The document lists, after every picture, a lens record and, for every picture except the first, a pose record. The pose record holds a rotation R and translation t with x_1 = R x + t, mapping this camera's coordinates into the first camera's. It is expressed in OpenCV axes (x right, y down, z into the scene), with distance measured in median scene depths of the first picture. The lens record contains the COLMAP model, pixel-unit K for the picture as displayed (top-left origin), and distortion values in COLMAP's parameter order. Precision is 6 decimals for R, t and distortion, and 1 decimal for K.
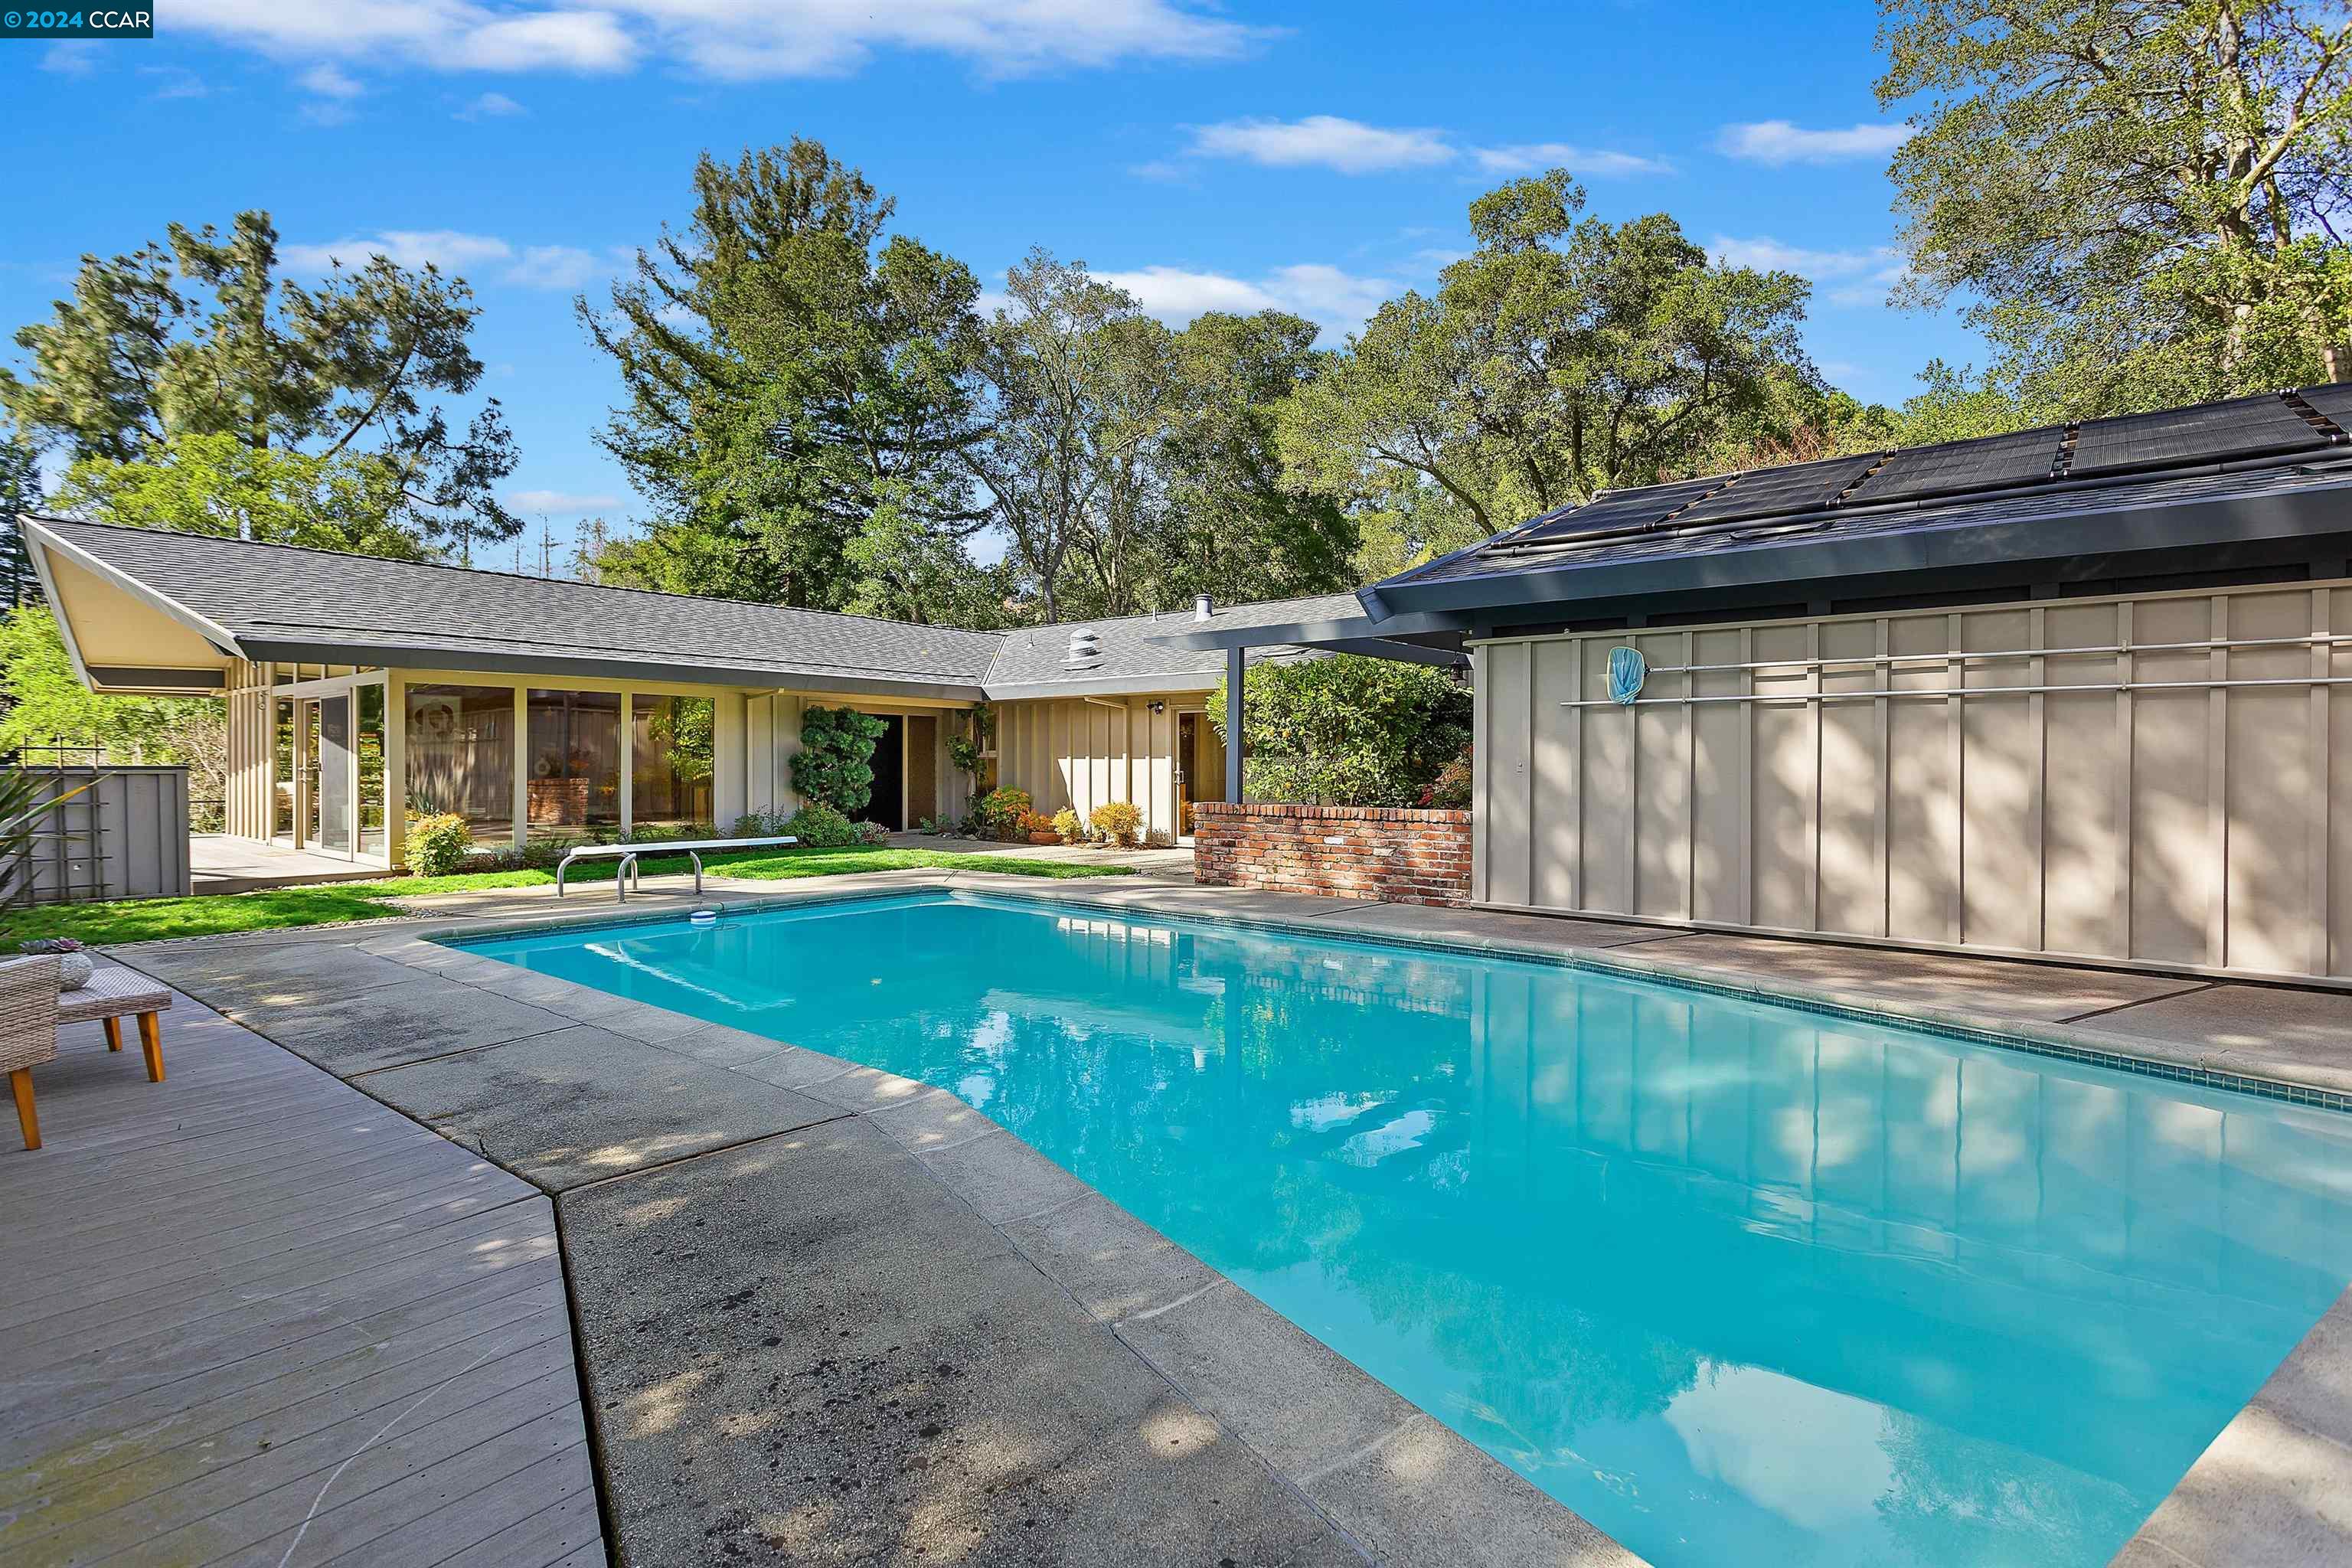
lens RADIAL K [[1138.5, 0, 1169.1], [0, 1138.5, 773.9], [0, 0, 1]] dist [0.001479, 0.001323]
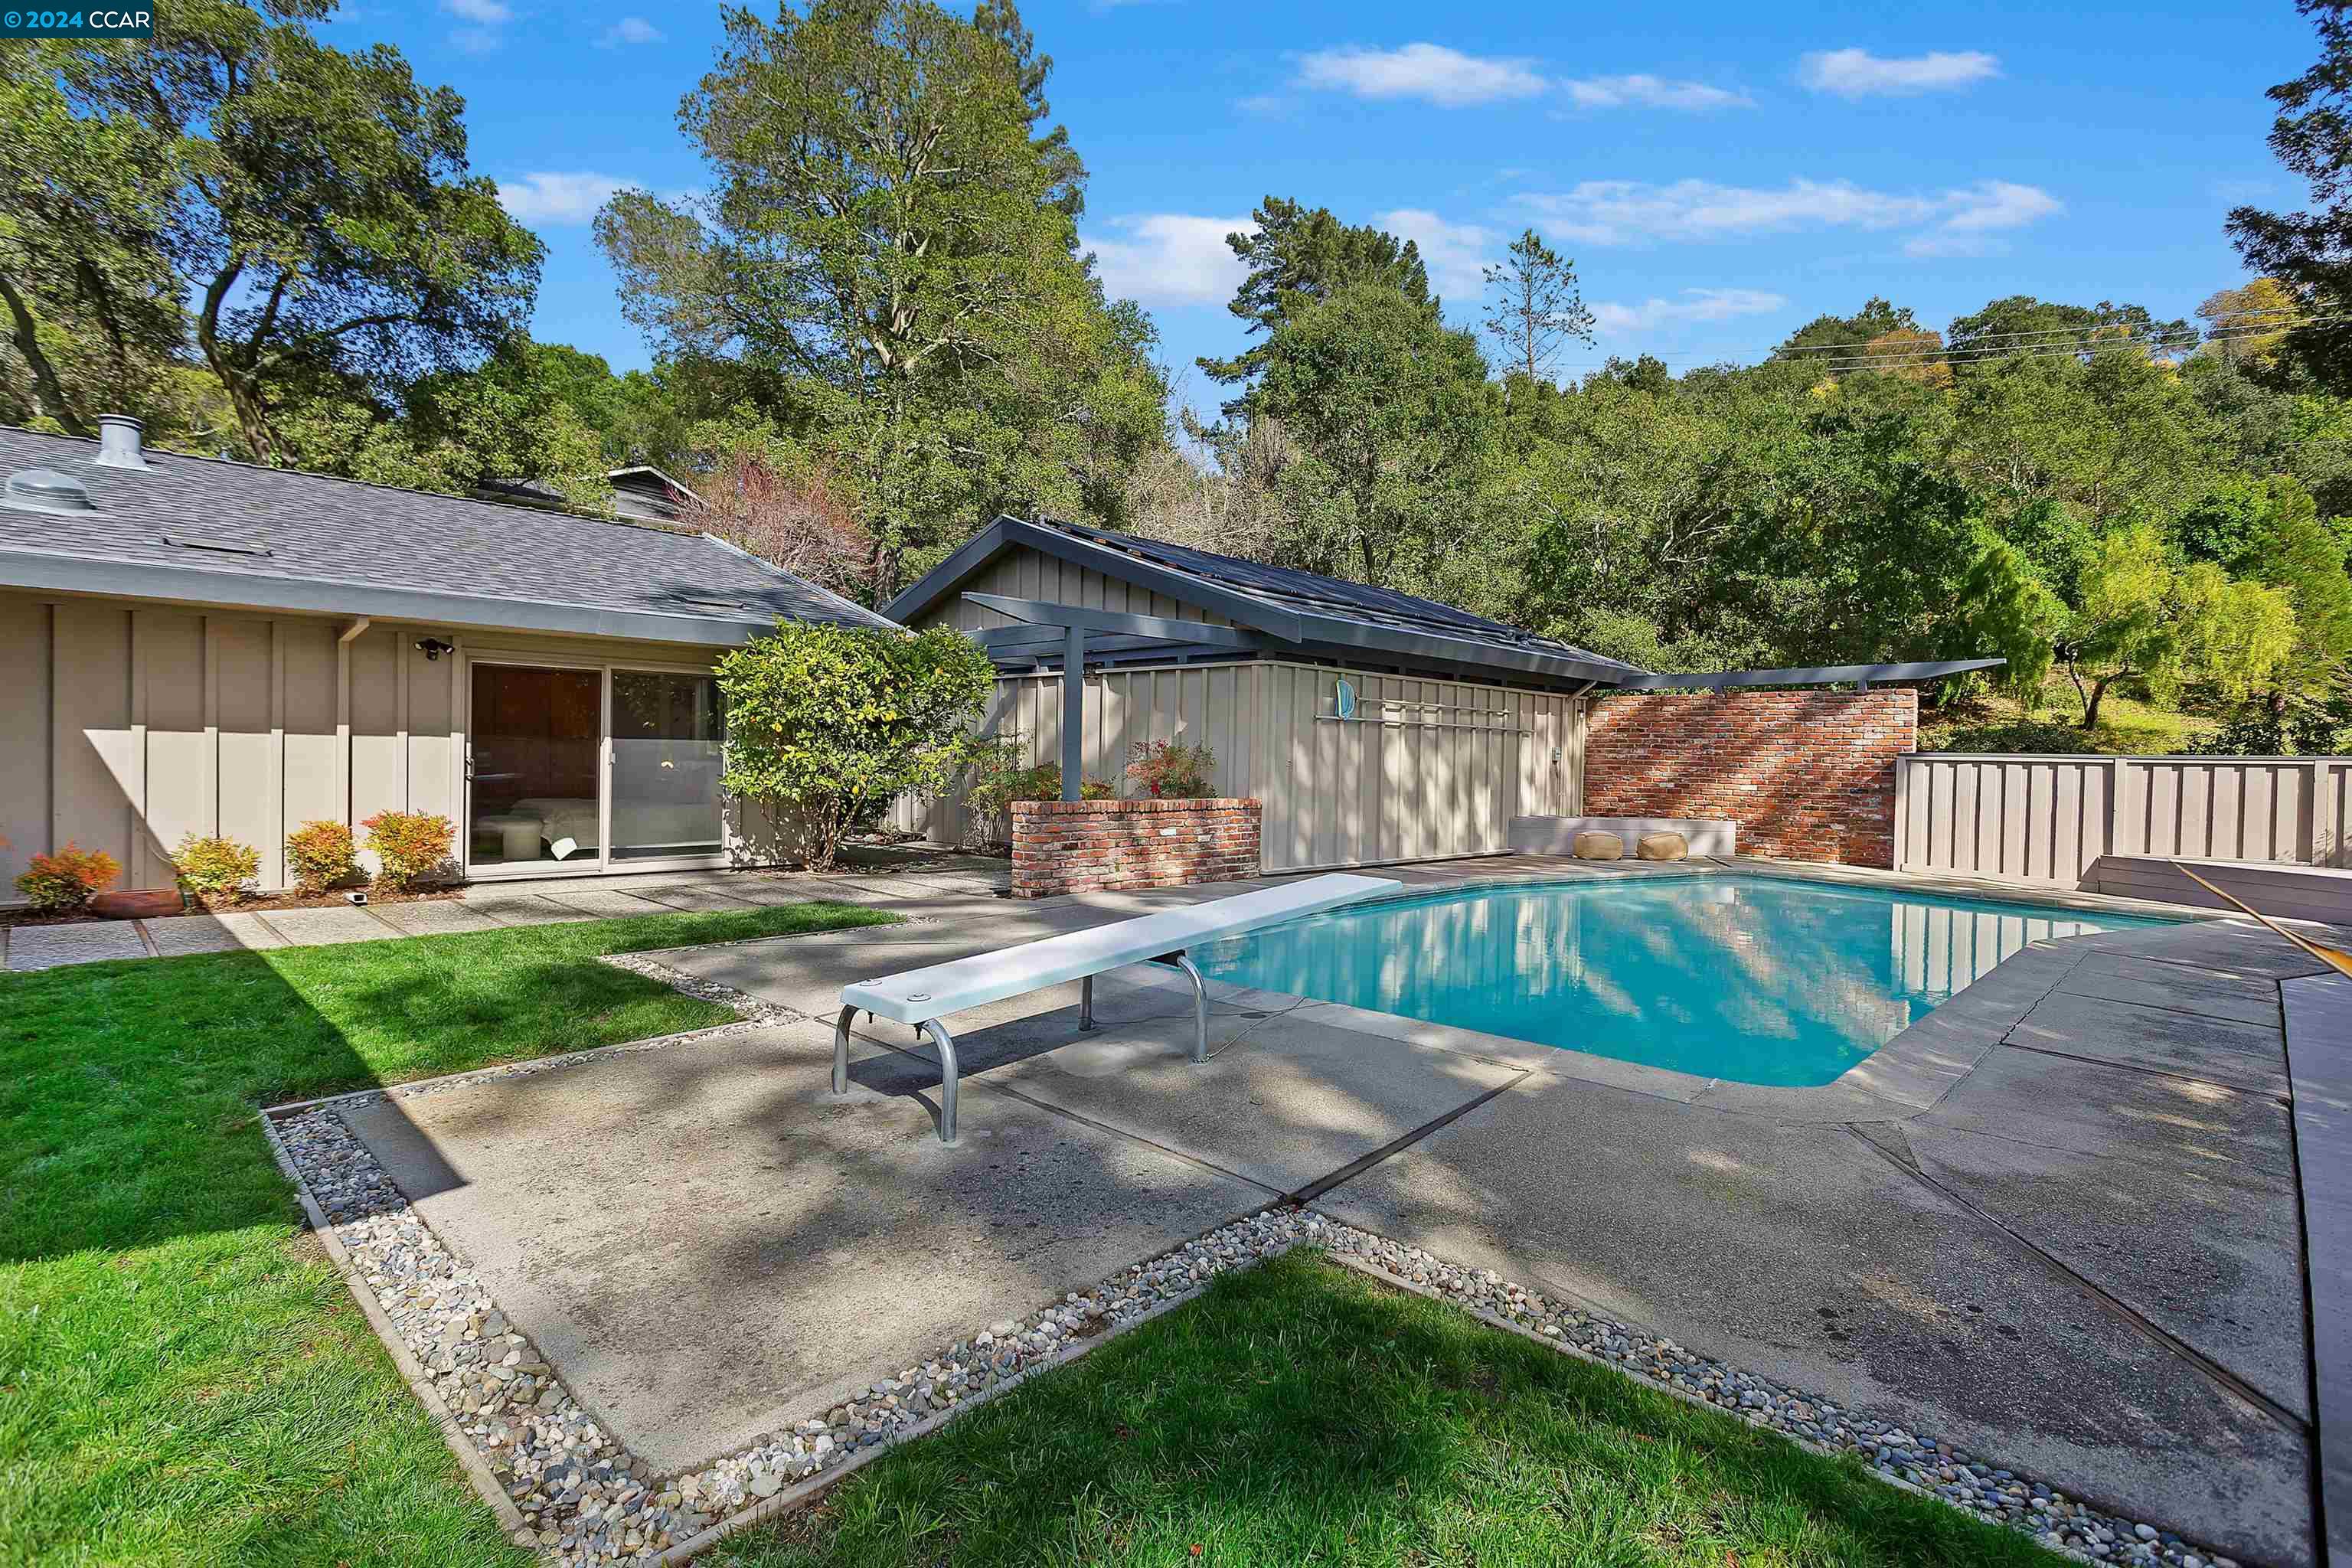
lens RADIAL K [[1138.5, 0, 1160.7], [0, 1138.5, 779.2], [0, 0, 1]] dist [0.001479, 0.001323]
pose [[0.081537, -0.019591, 0.996478, -1.162037], [-0.009529, 0.999746, 0.020435, -0.014630], [-0.996625, -0.011162, 0.081330, 1.200673]]
